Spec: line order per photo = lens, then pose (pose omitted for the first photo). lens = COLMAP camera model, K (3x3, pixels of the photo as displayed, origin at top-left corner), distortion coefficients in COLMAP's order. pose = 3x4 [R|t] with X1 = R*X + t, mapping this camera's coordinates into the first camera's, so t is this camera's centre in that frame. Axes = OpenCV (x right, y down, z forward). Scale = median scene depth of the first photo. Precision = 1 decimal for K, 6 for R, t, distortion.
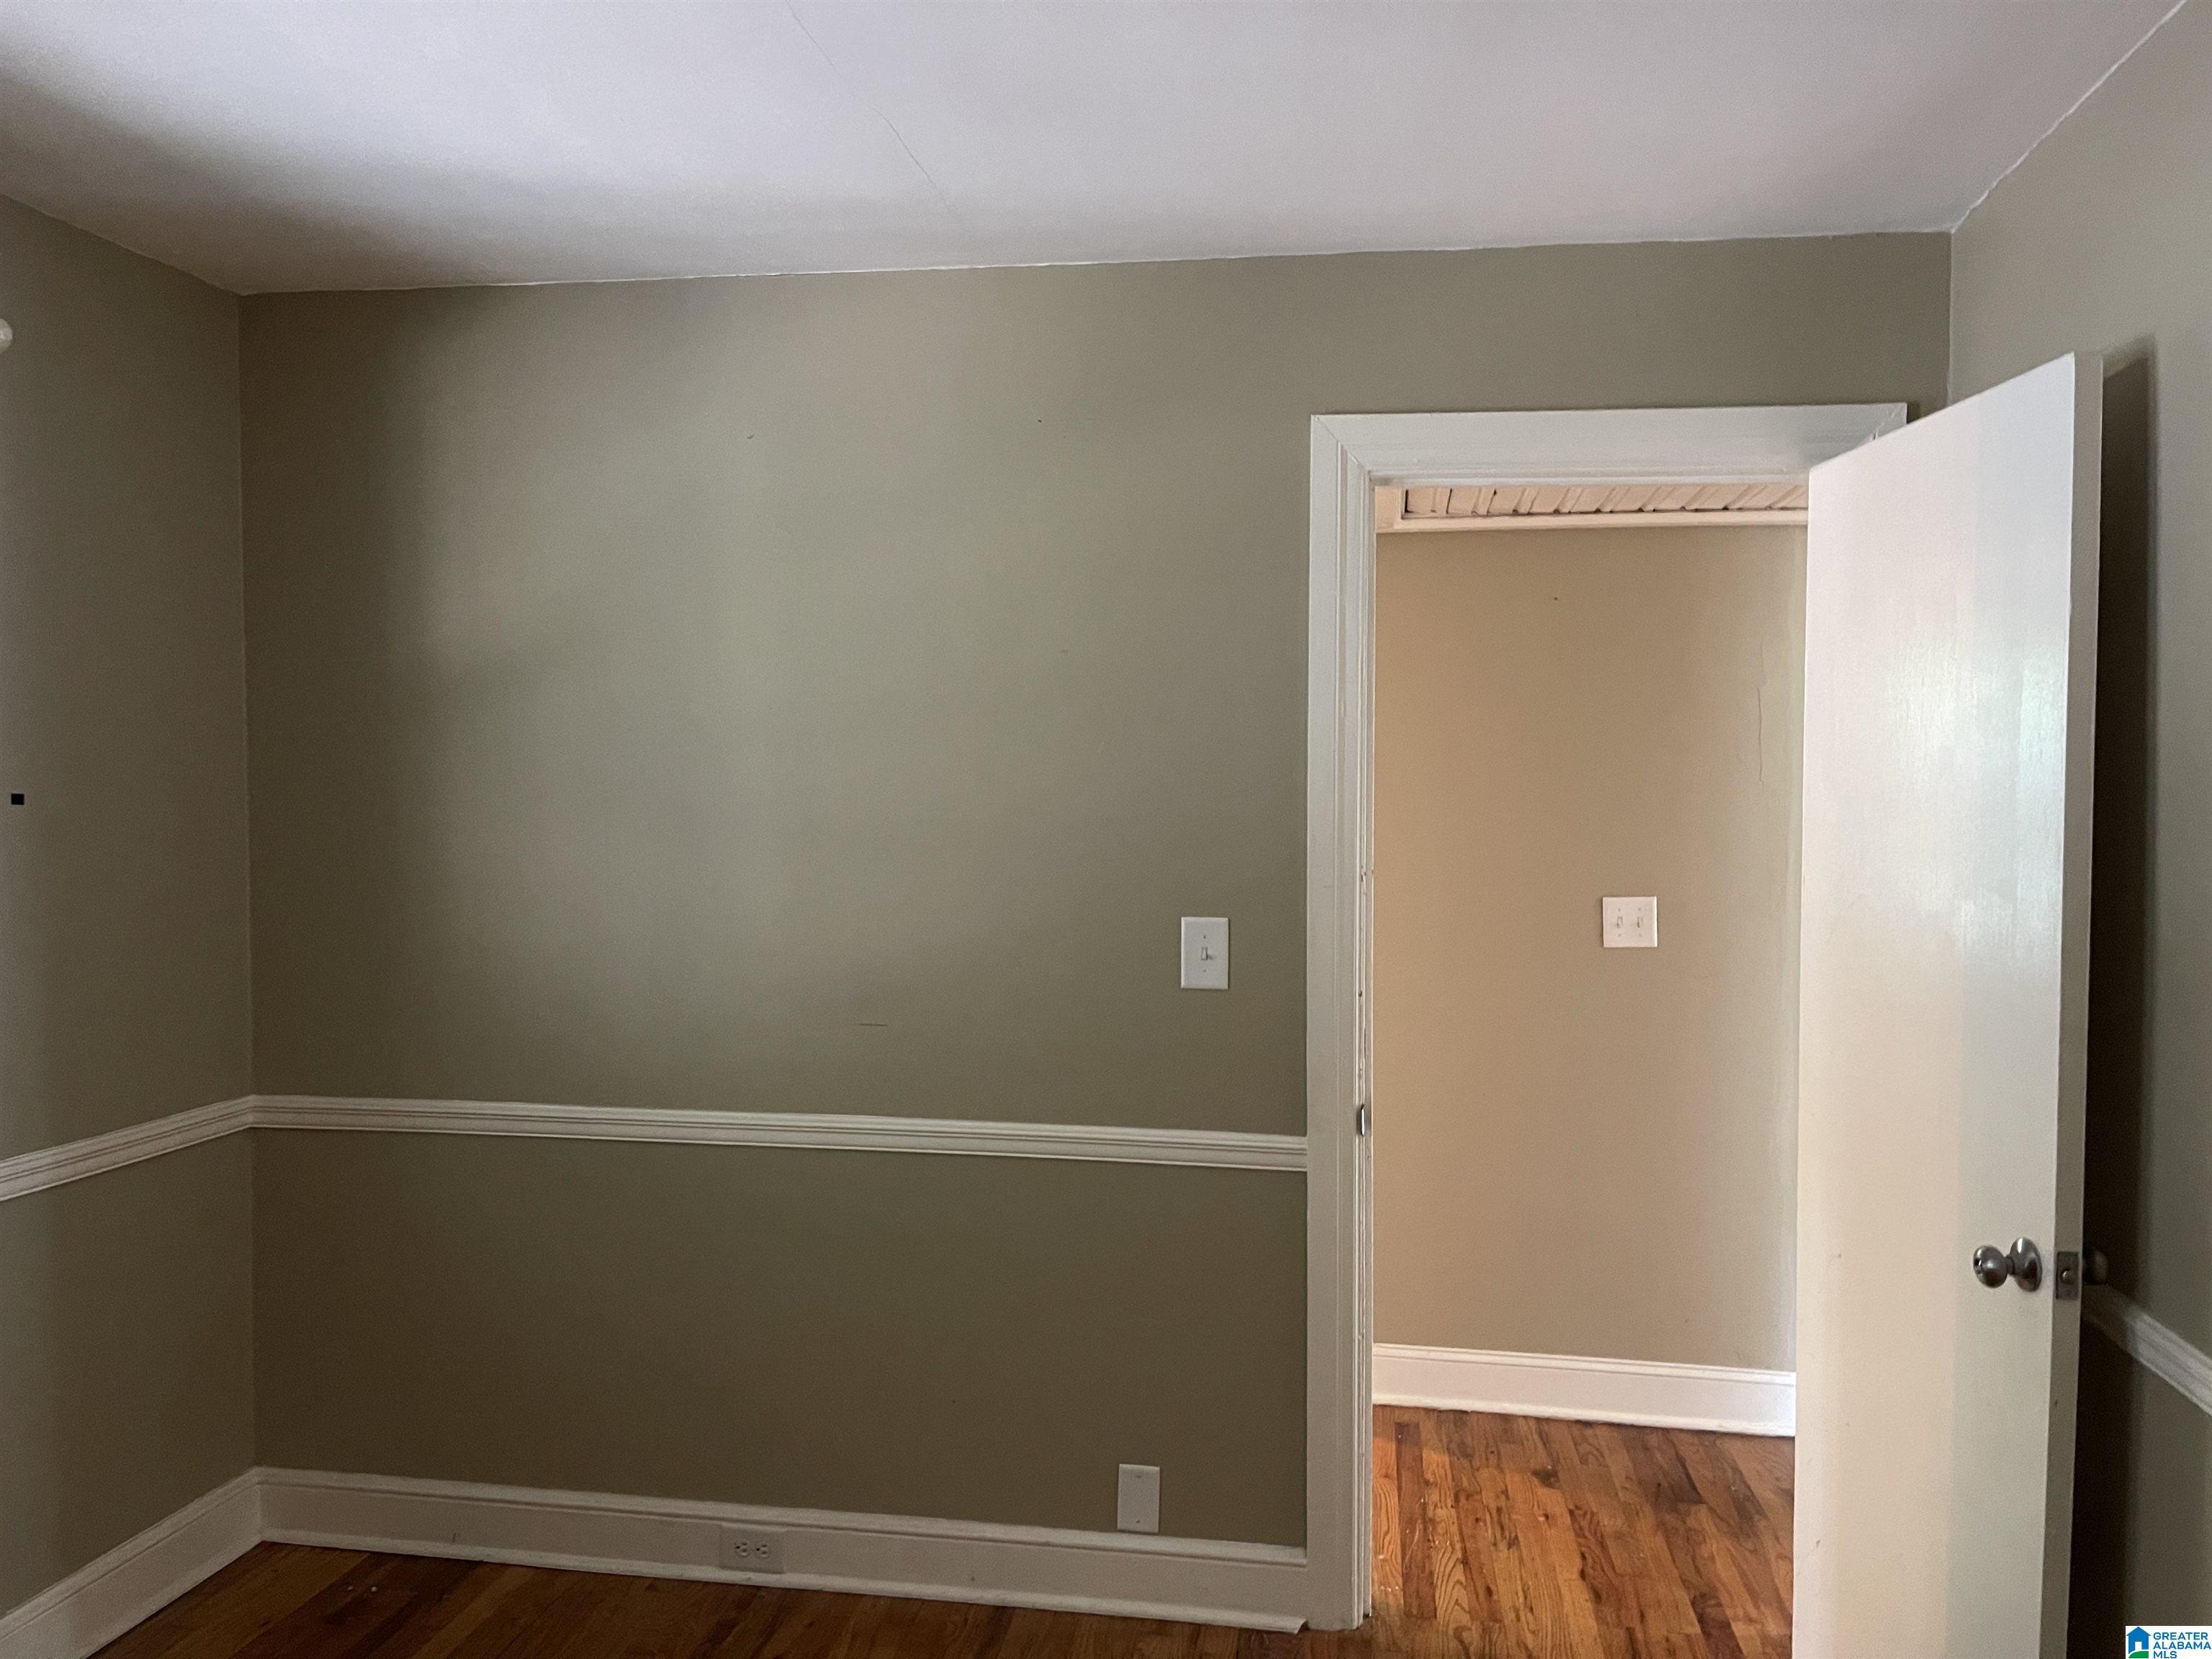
lens RADIAL K [[1677.7, 0, 1106.0], [0, 1677.7, 829.5], [0, 0, 1]] dist [0.077651, -0.105097]
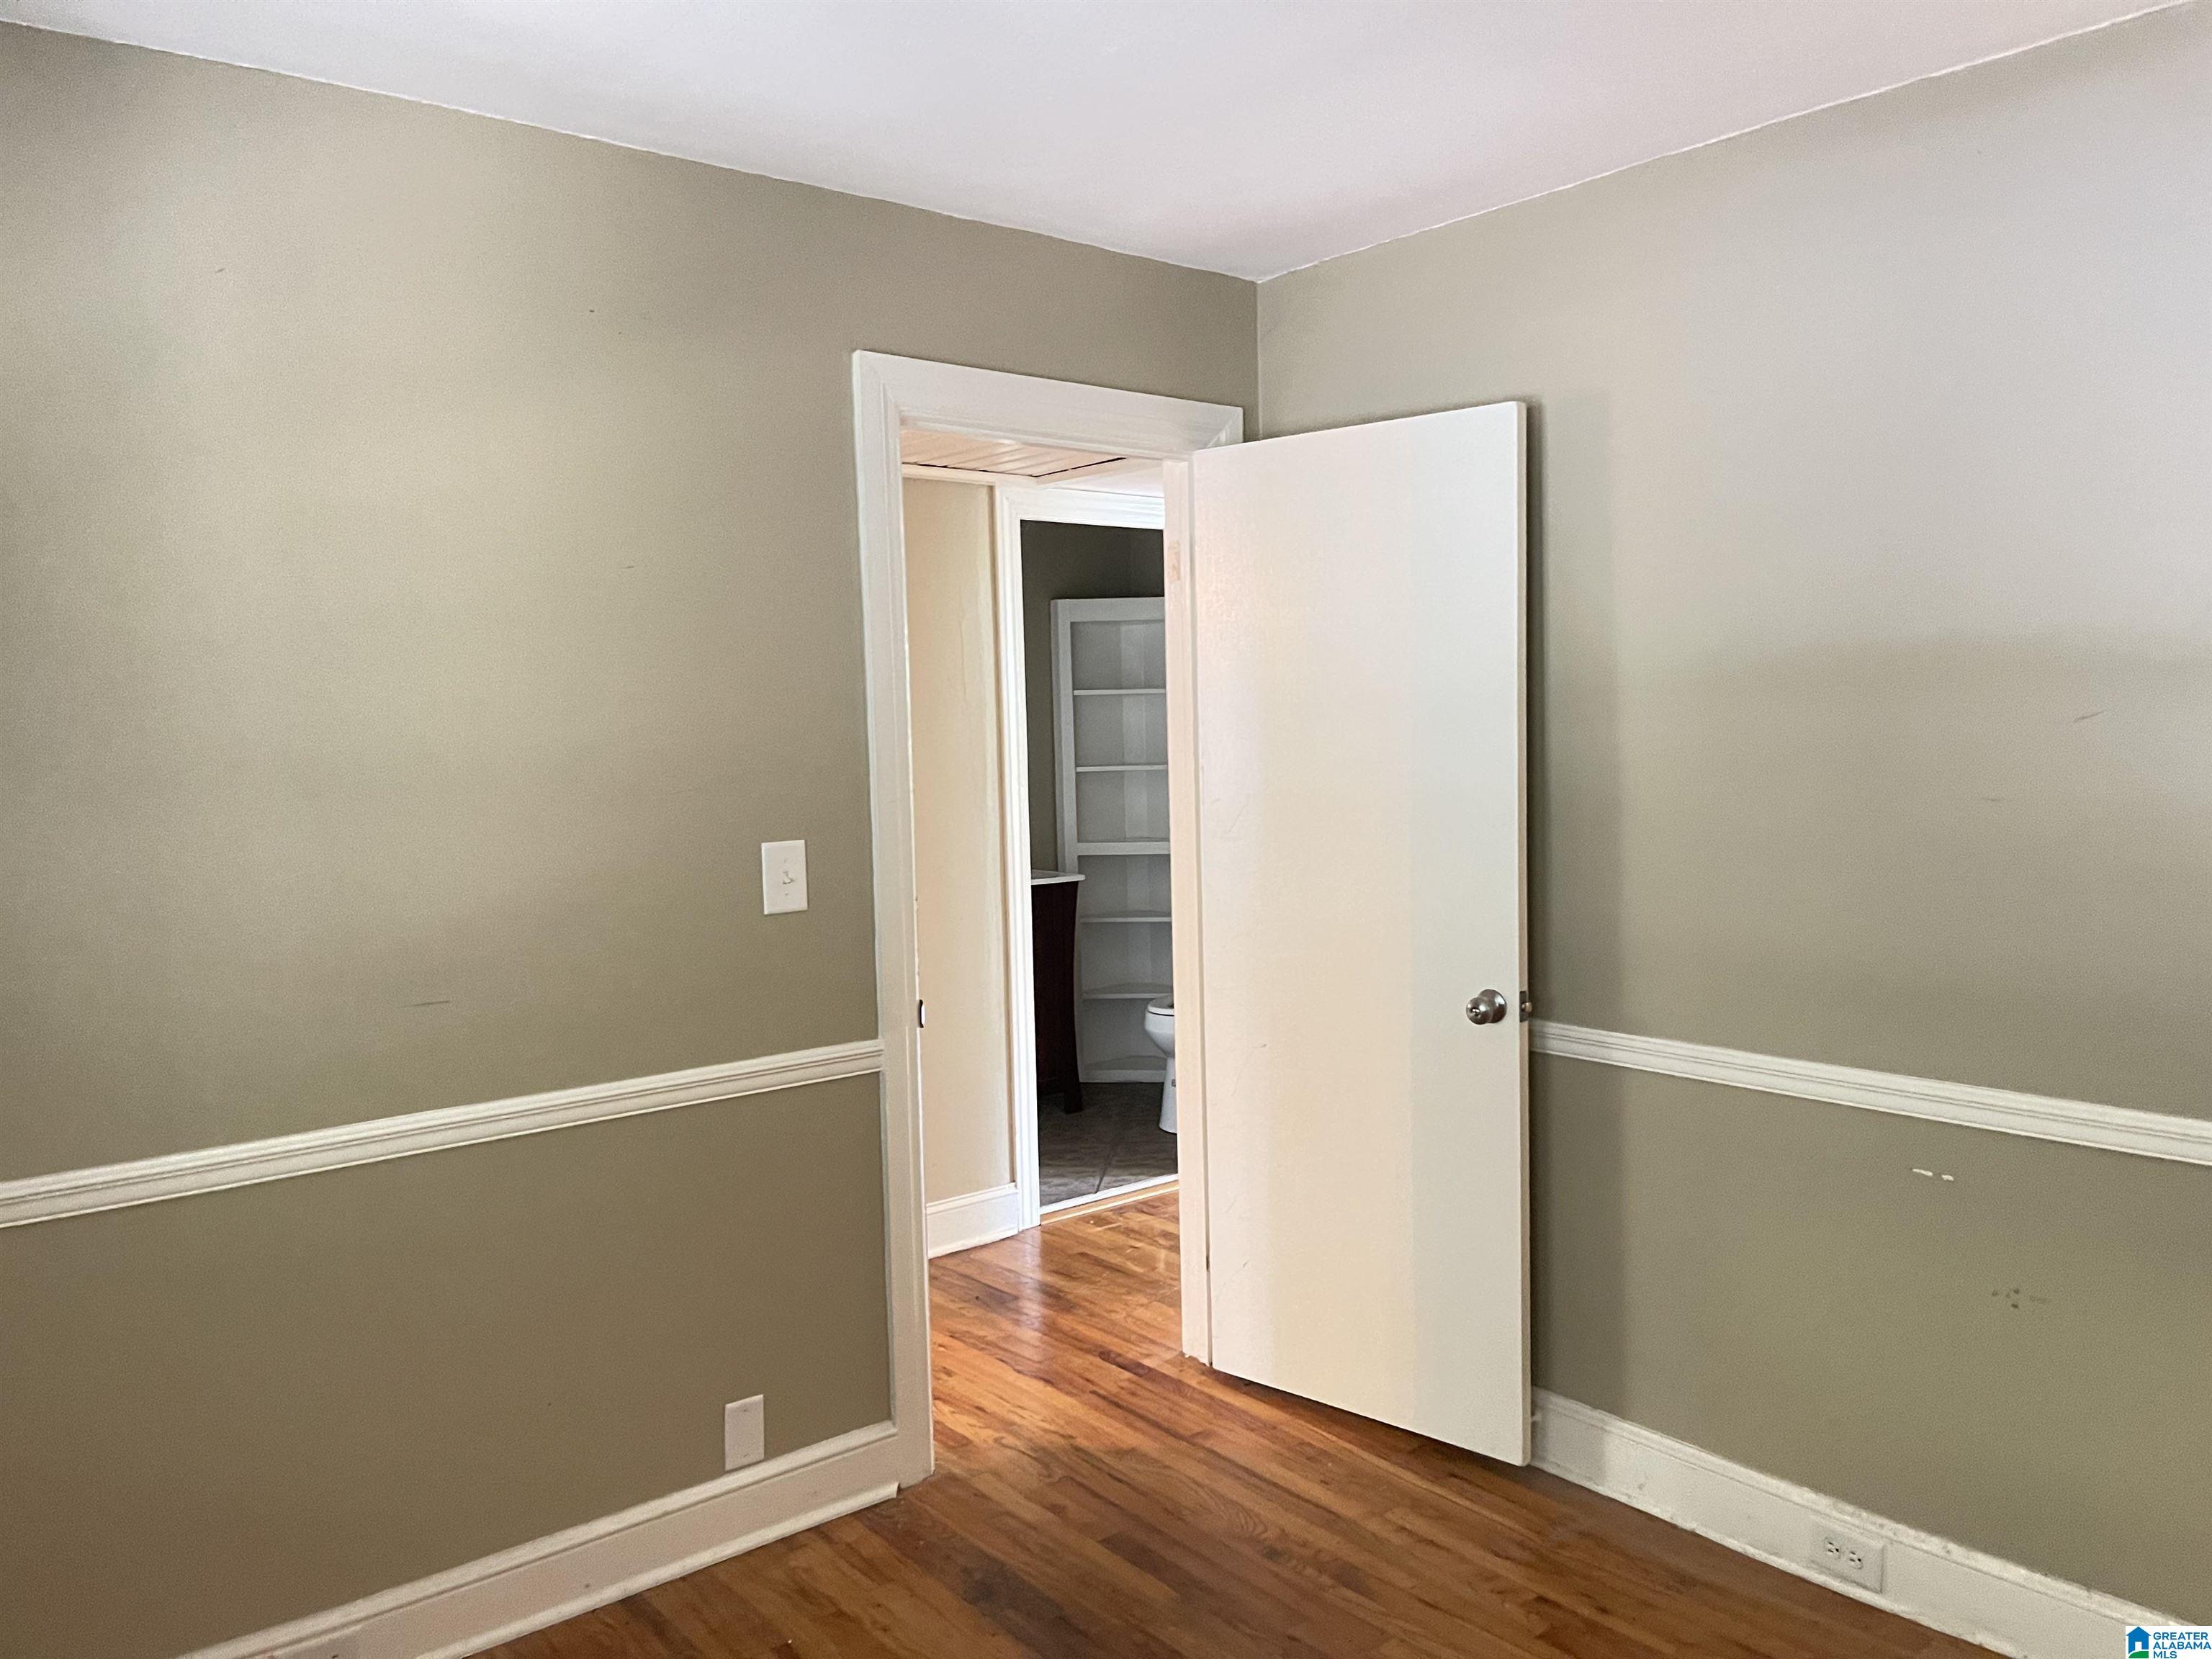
lens RADIAL K [[1677.7, 0, 1106.0], [0, 1677.7, 829.5], [0, 0, 1]] dist [0.077651, -0.105097]
pose [[0.659436, -0.078291, 0.747673, -0.564974], [0.052042, 0.996931, 0.058491, -0.003521], [-0.749957, 0.000340, 0.661487, 0.189659]]
